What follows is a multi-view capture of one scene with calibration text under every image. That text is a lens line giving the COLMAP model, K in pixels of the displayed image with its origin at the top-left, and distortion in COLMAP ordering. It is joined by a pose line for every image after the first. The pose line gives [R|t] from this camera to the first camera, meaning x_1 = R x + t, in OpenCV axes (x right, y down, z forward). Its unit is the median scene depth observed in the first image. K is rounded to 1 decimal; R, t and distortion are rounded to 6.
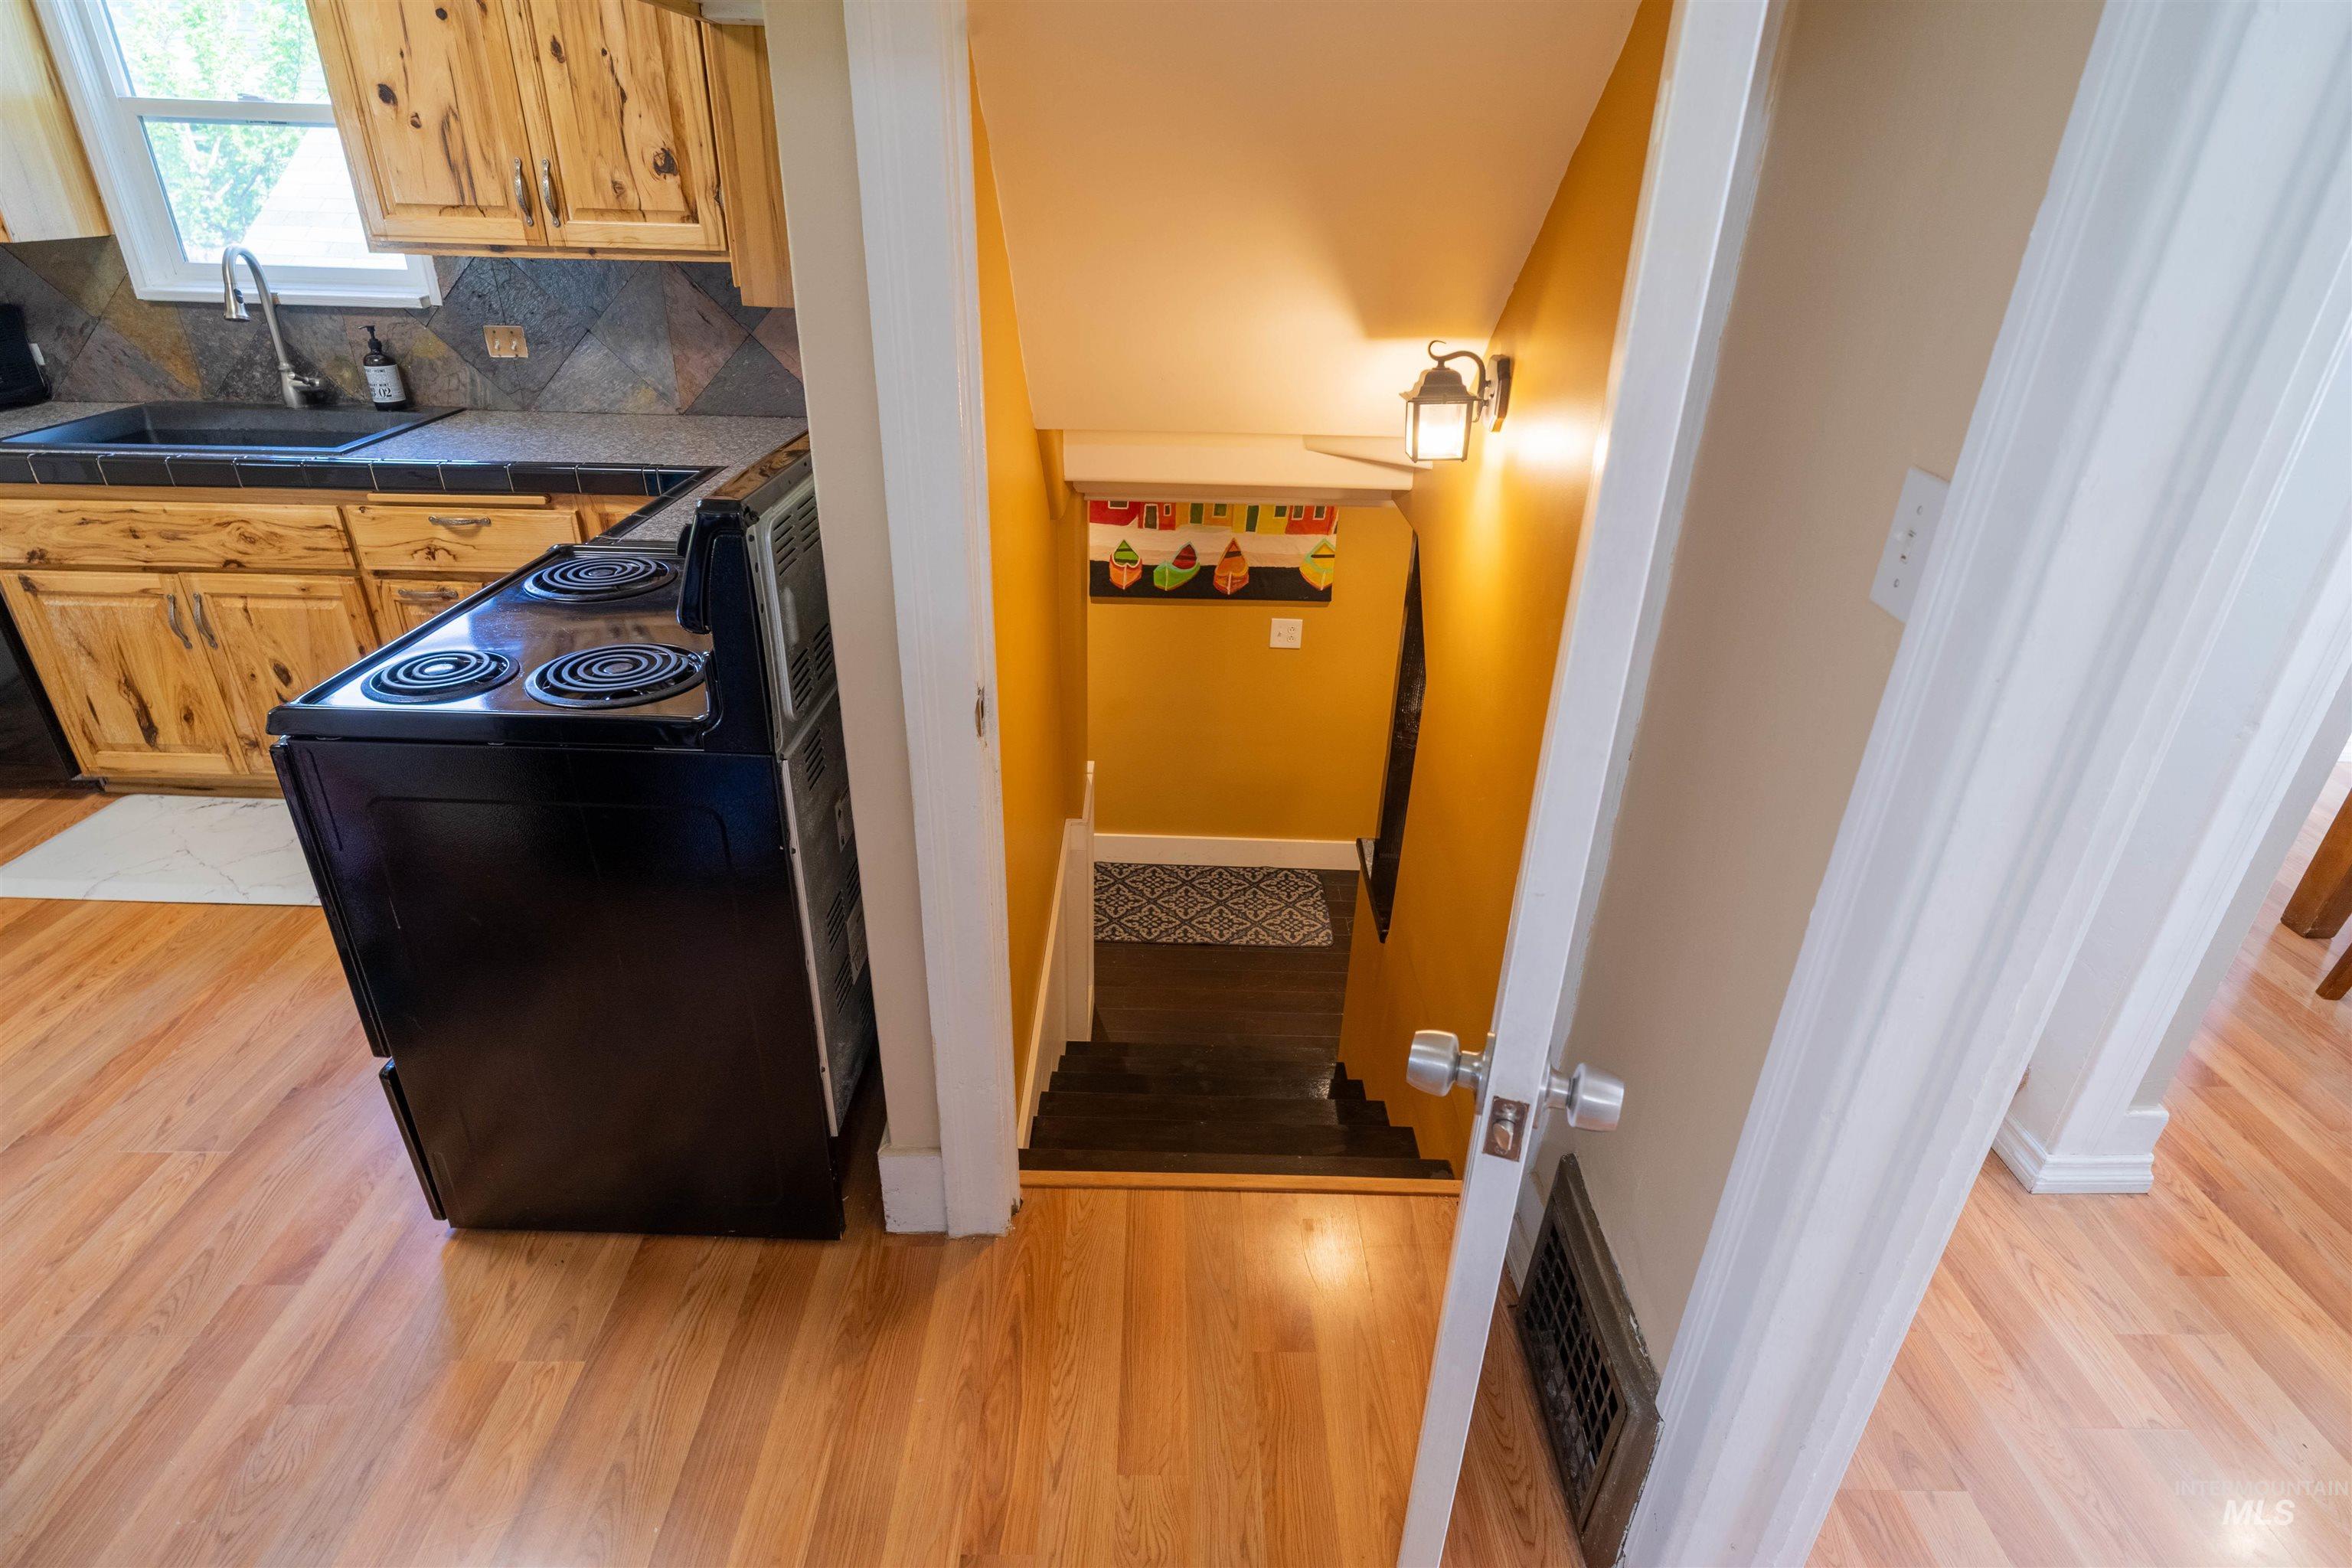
lens RADIAL K [[1197.9, 0, 1180.8], [0, 1197.9, 776.5], [0, 0, 1]] dist [-0.005290, -0.001114]
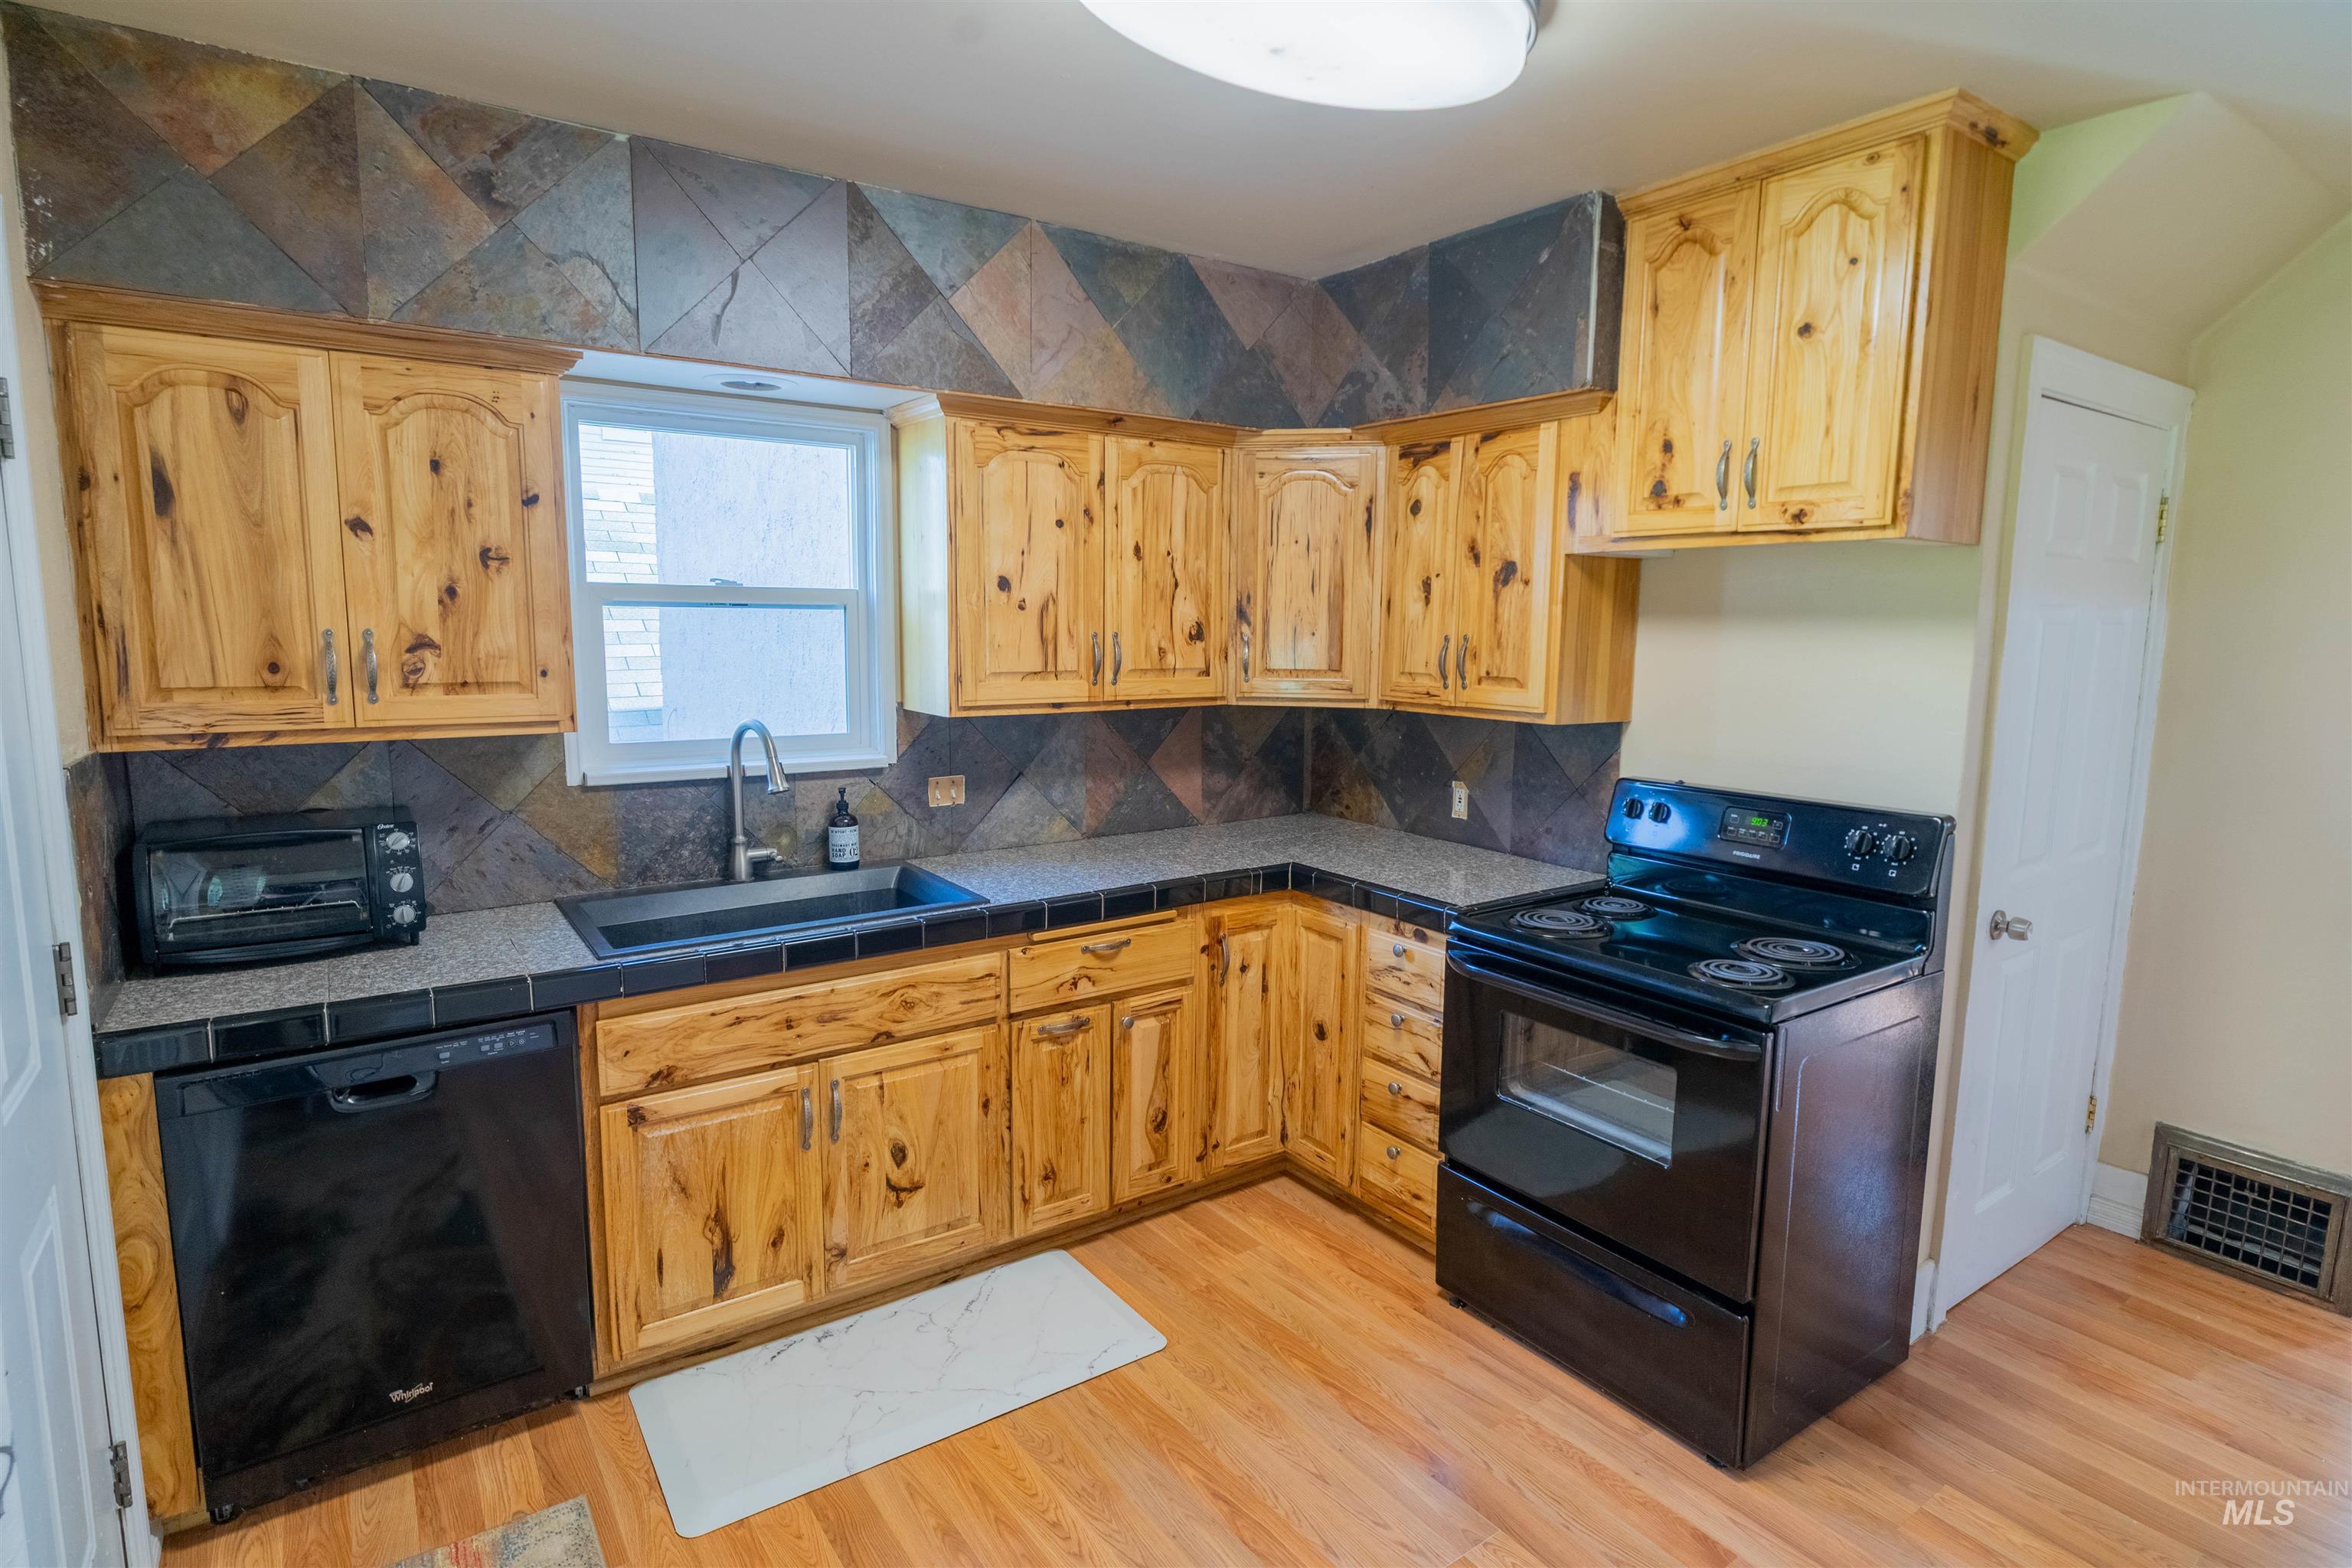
lens RADIAL K [[1197.9, 0, 1182.7], [0, 1197.9, 774.8], [0, 0, 1]] dist [-0.005290, -0.001114]
pose [[0.824381, -0.095390, 0.557939, -1.083901], [0.269009, 0.933292, -0.237909, -0.082560], [-0.498026, 0.346218, 0.795049, 0.072757]]
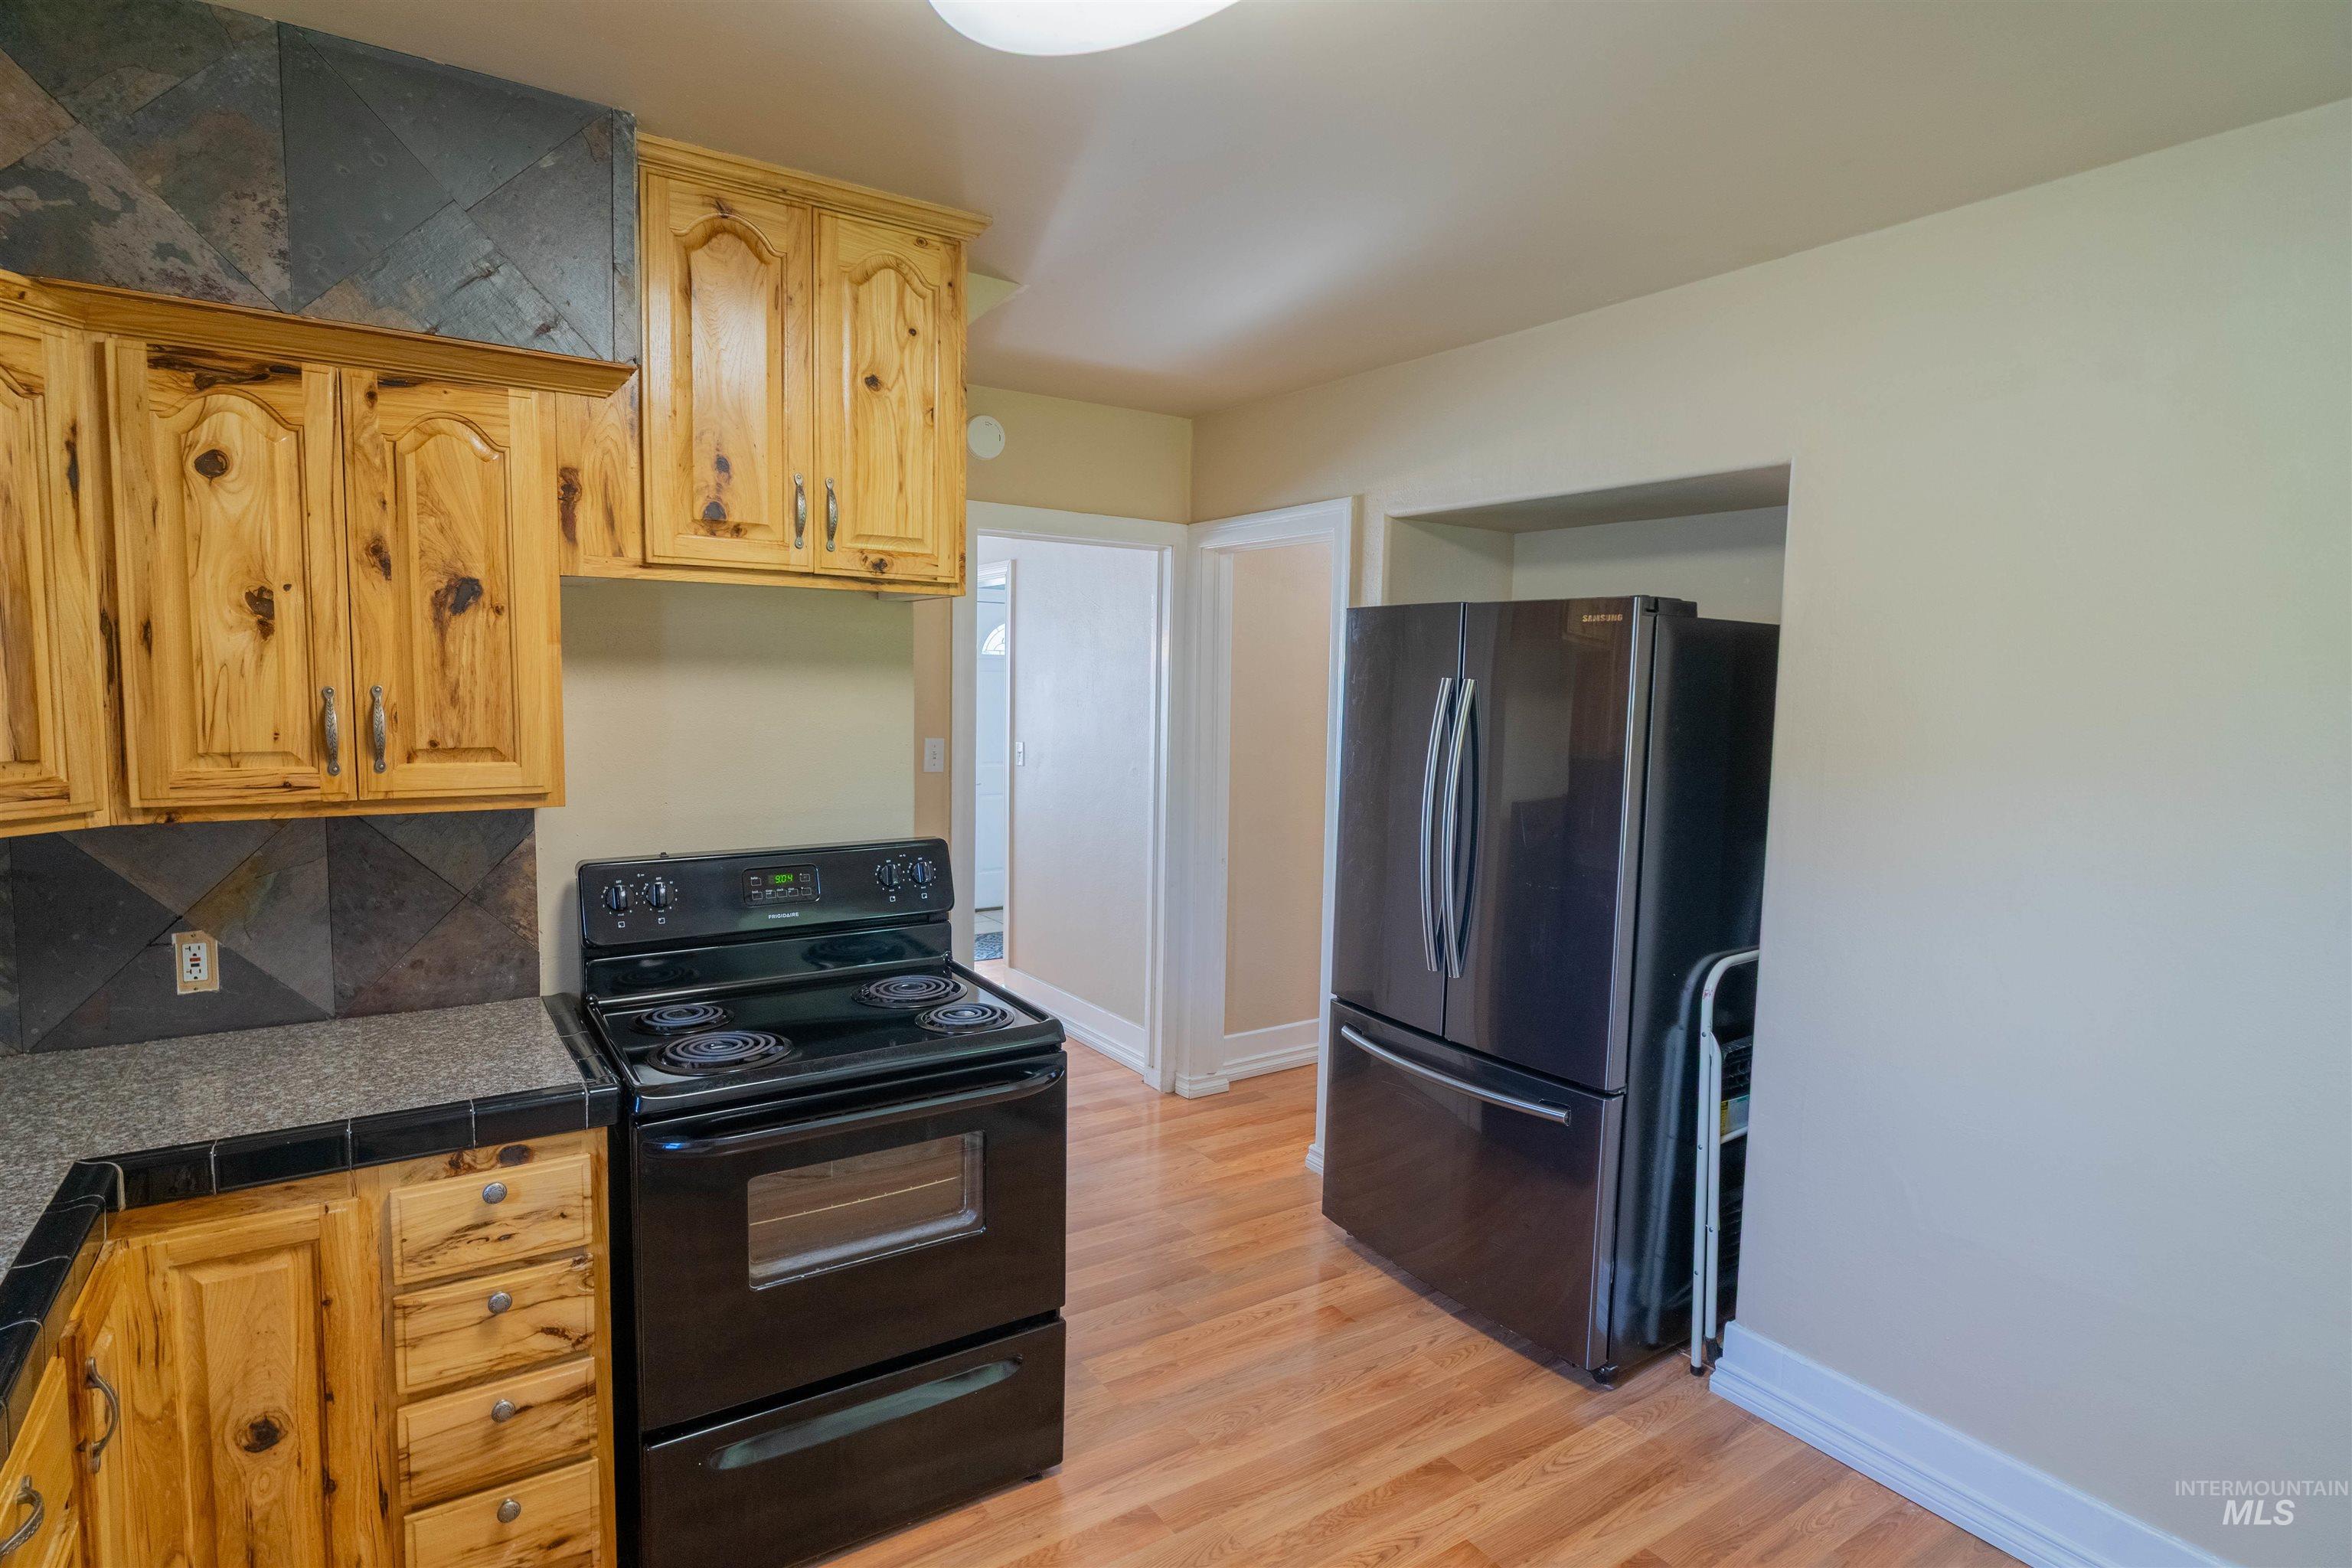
lens RADIAL K [[1197.9, 0, 1172.1], [0, 1197.9, 774.9], [0, 0, 1]] dist [-0.005290, -0.001114]
pose [[-0.545344, -0.113314, 0.830518, -1.077289], [0.345395, 0.872414, 0.345827, -0.422232], [-0.763742, 0.475452, -0.436628, 0.733541]]
